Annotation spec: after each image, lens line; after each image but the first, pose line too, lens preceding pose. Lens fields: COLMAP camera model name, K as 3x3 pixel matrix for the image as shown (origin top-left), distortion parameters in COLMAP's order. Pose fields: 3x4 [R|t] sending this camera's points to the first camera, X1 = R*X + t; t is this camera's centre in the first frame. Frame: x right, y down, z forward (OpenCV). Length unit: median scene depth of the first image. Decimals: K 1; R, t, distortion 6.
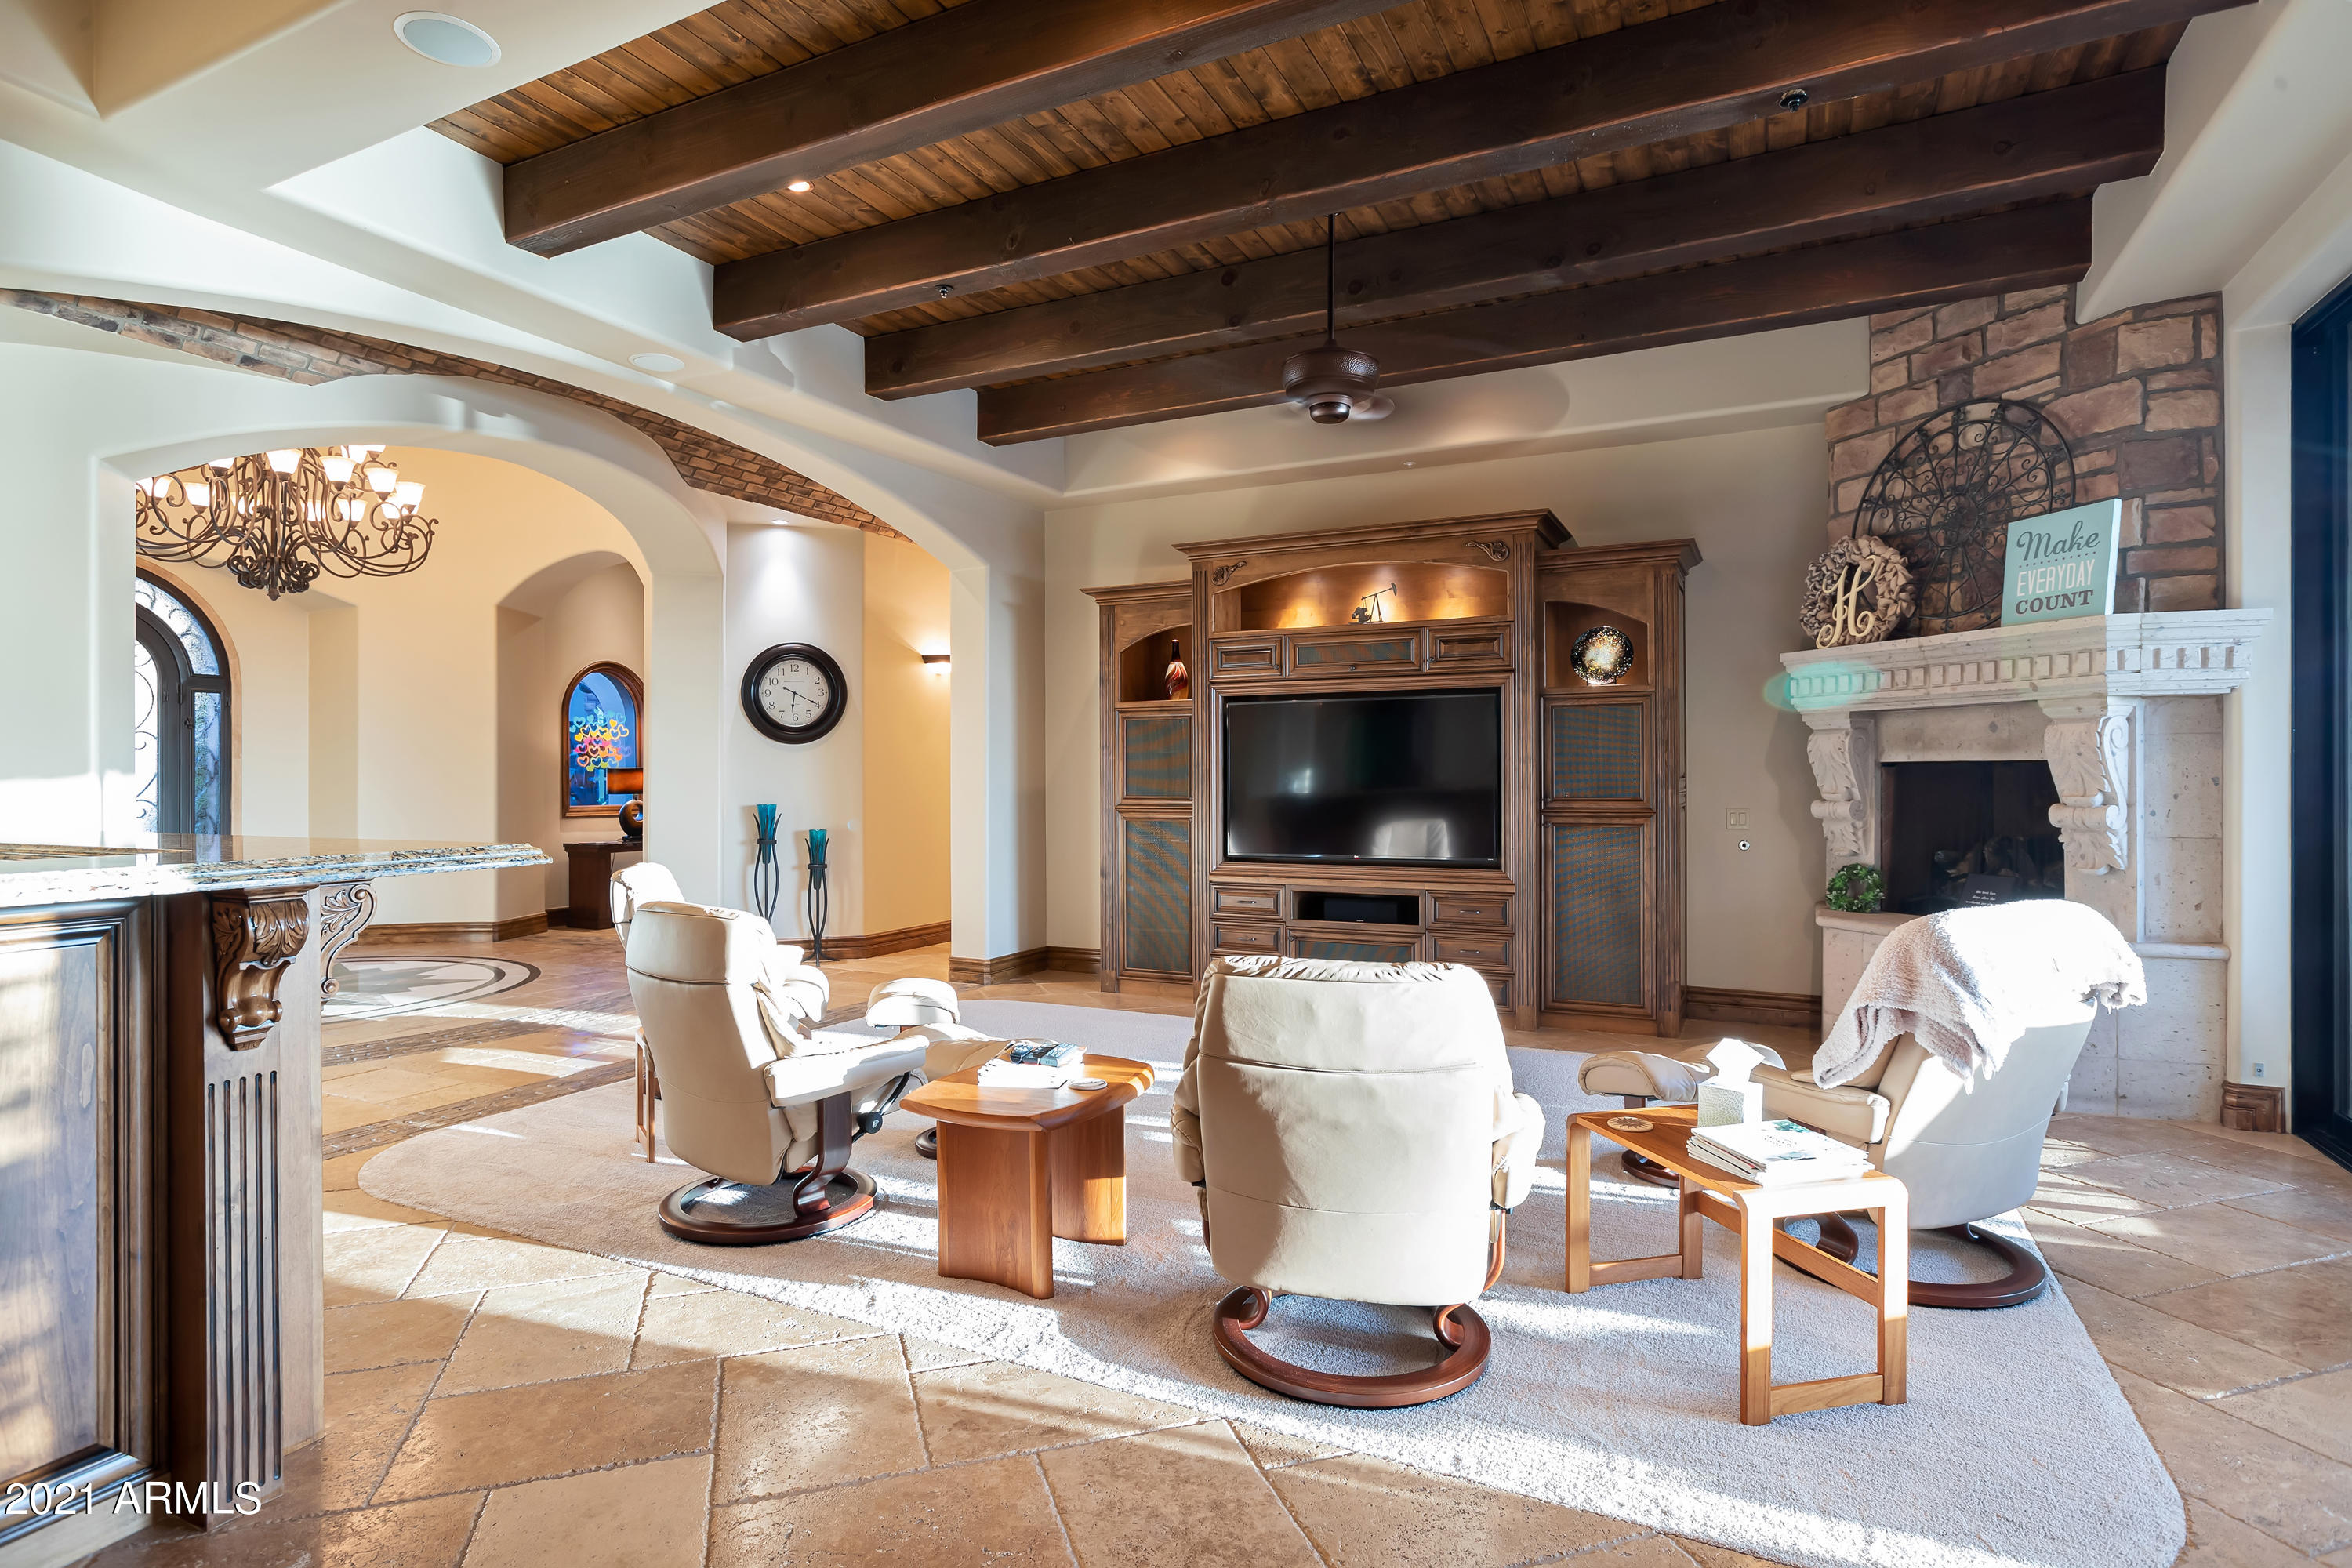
lens RADIAL K [[1197.2, 0, 1189.0], [0, 1197.2, 782.3], [0, 0, 1]] dist [-0.010690, 0.002155]
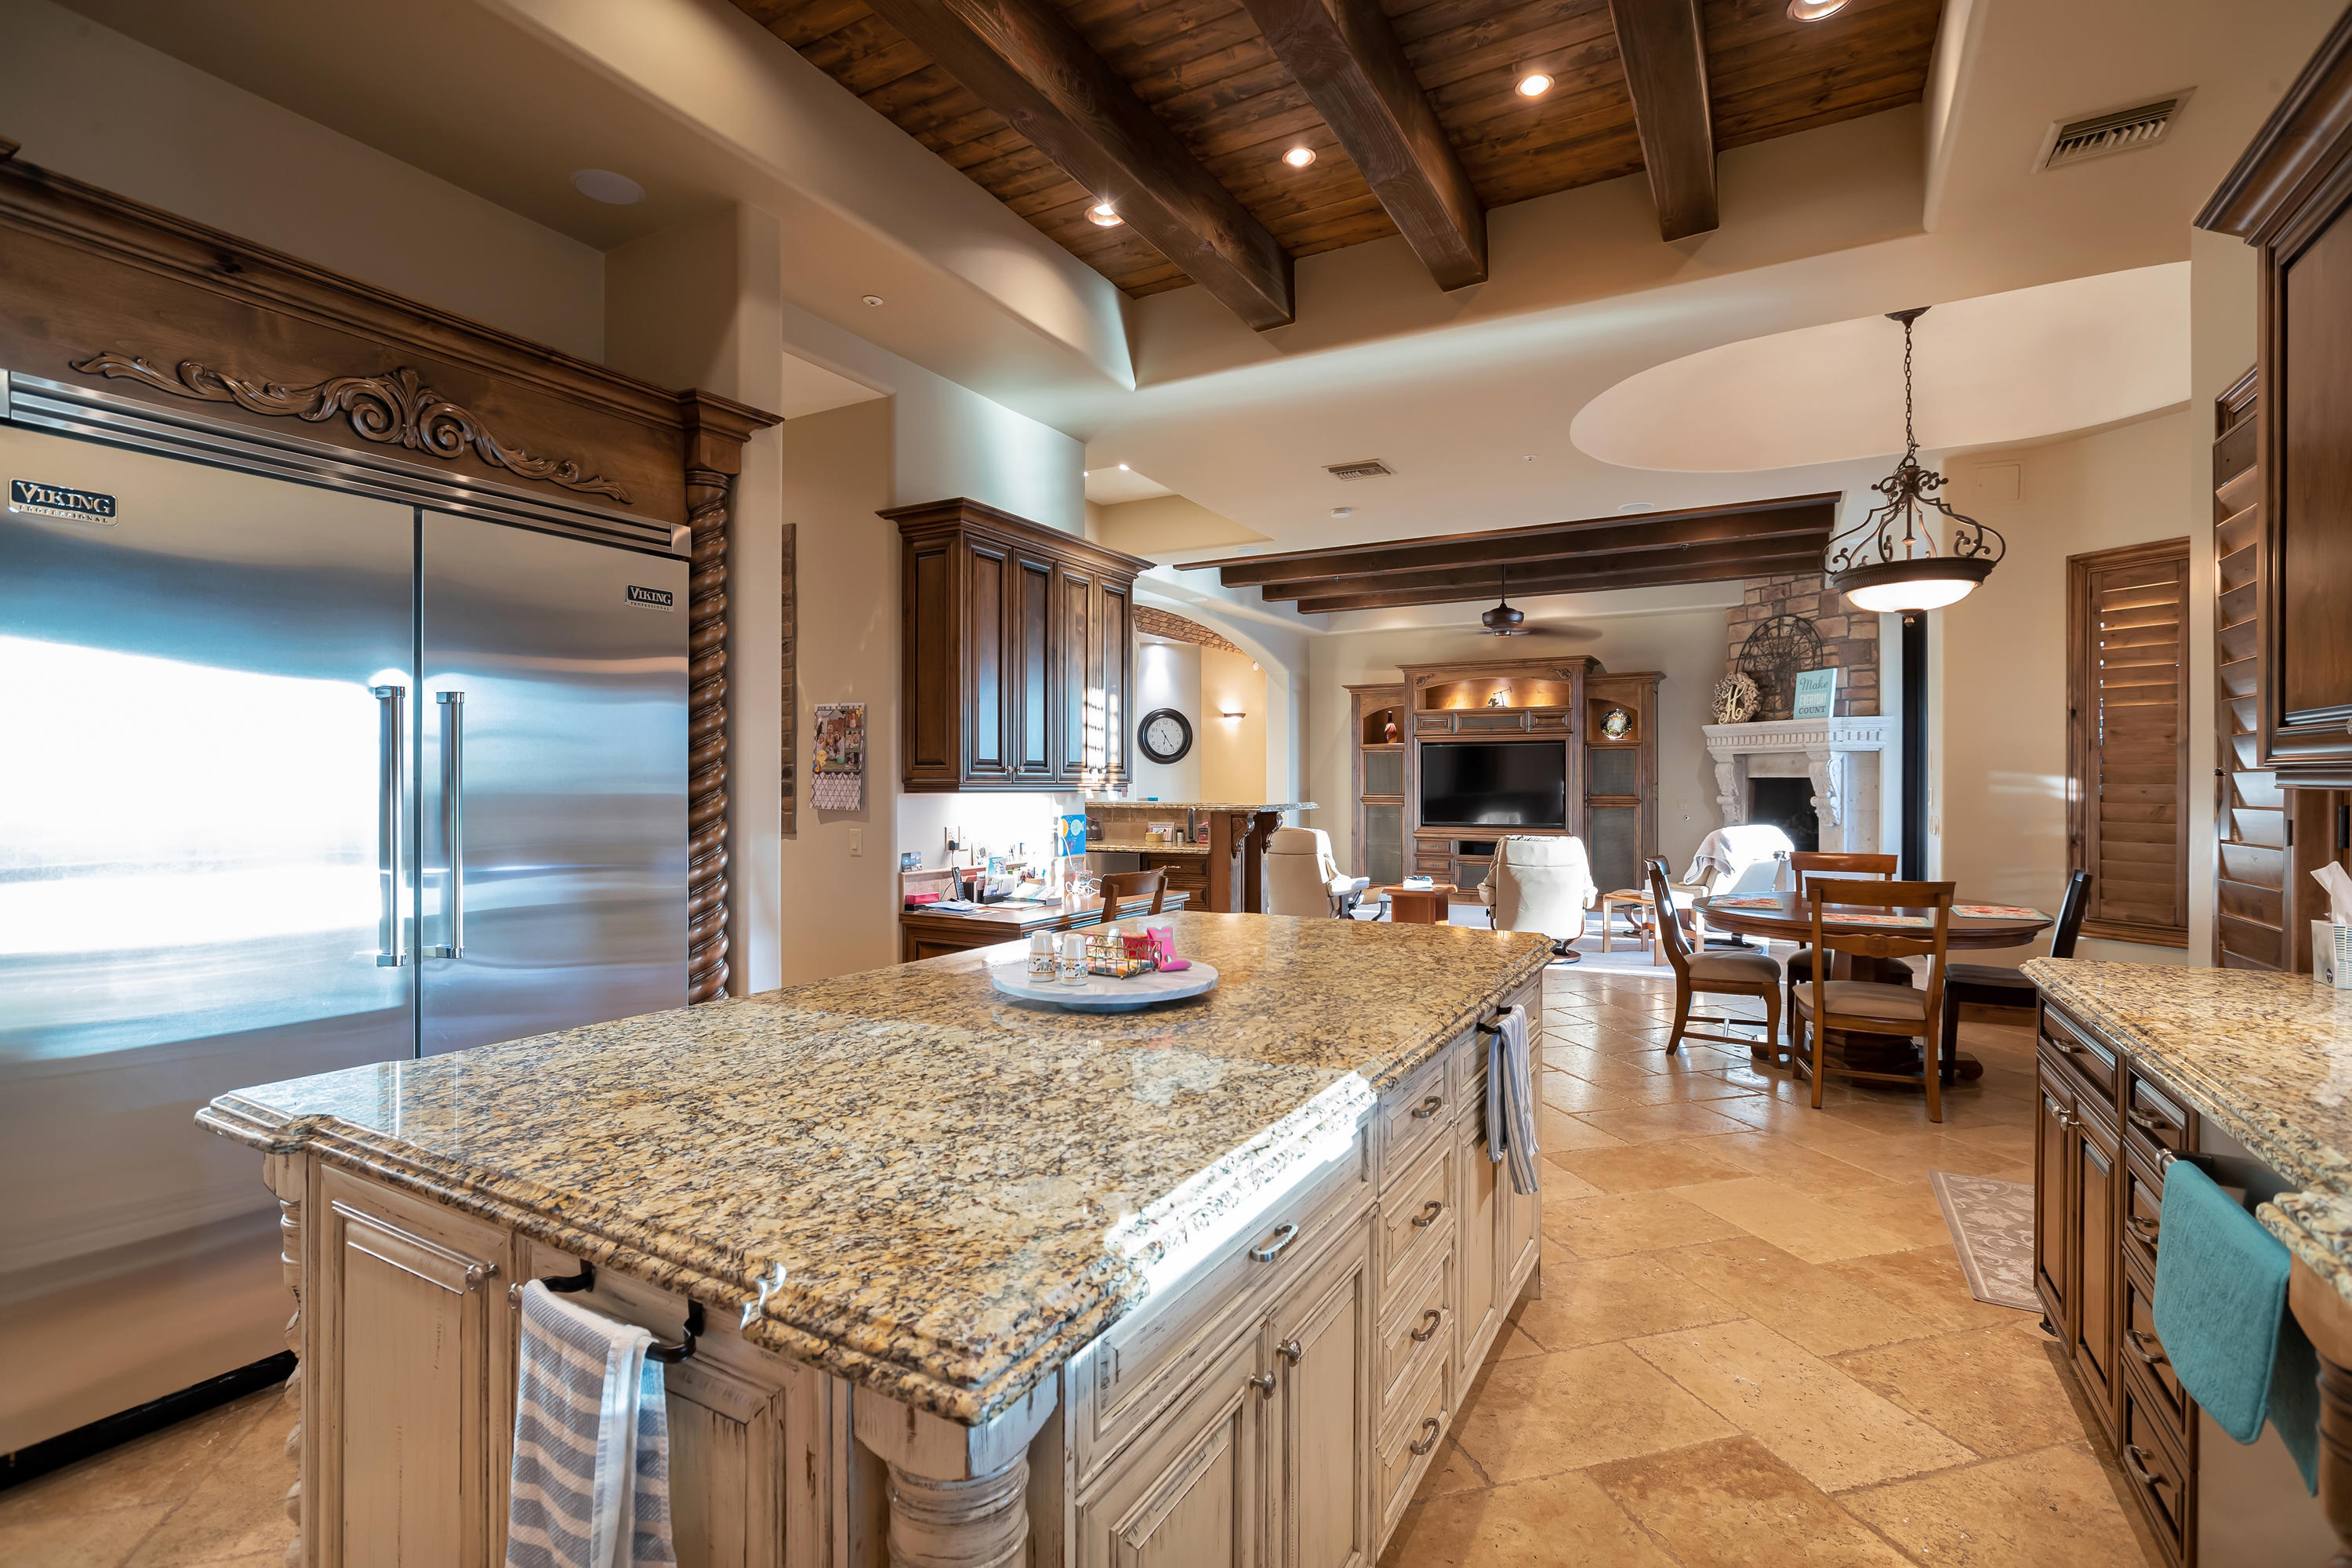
lens RADIAL K [[1085.0, 0, 1164.6], [0, 1085.0, 782.9], [0, 0, 1]] dist [-0.034648, 0.011553]
pose [[0.997926, 0.004036, -0.064252, -0.334167], [-0.004249, 0.999986, -0.003184, 0.002922], [0.064238, 0.003450, 0.997929, -0.973547]]
